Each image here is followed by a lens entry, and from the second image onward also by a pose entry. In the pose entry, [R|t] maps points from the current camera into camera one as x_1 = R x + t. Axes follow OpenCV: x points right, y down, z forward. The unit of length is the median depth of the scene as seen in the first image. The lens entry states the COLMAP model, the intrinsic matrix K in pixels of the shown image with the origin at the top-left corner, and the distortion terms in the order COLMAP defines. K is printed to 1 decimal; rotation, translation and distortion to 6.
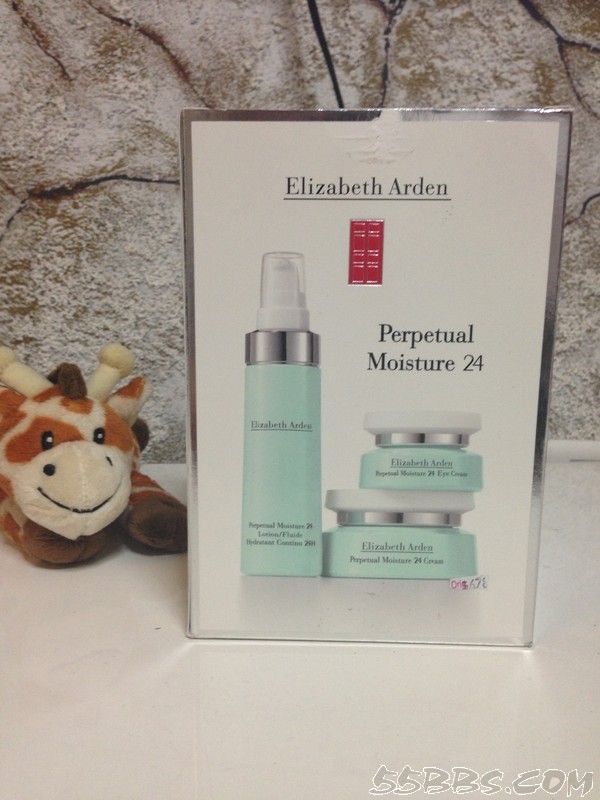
lens RADIAL K [[746.9, 0, 292.5], [0, 746.9, 413.6], [0, 0, 1]] dist [0.155144, -0.289629]
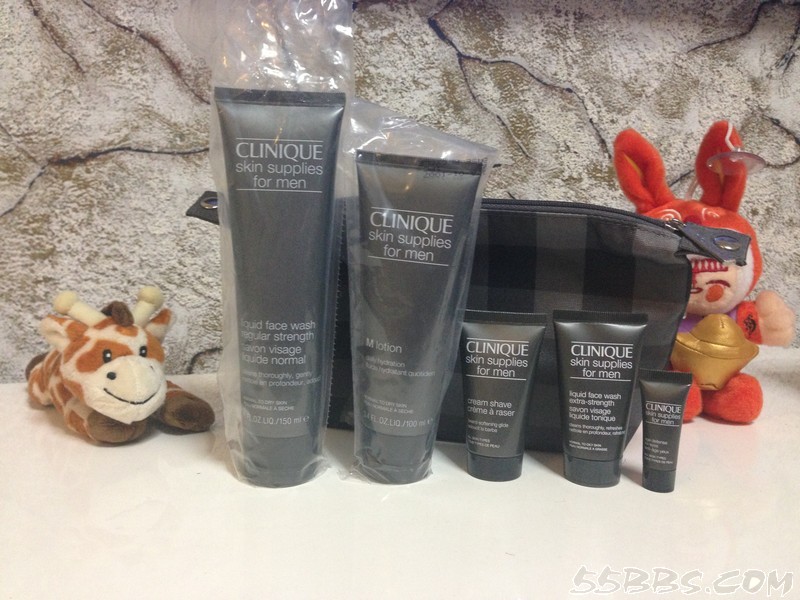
lens RADIAL K [[639.1, 0, 375.8], [0, 639.1, 305.3], [0, 0, 1]] dist [0.114418, -0.192953]
pose [[0.984490, -0.026253, 0.173465, -0.013212], [0.033501, 0.998678, -0.038993, 0.001834], [-0.172211, 0.044199, 0.984068, -0.112532]]
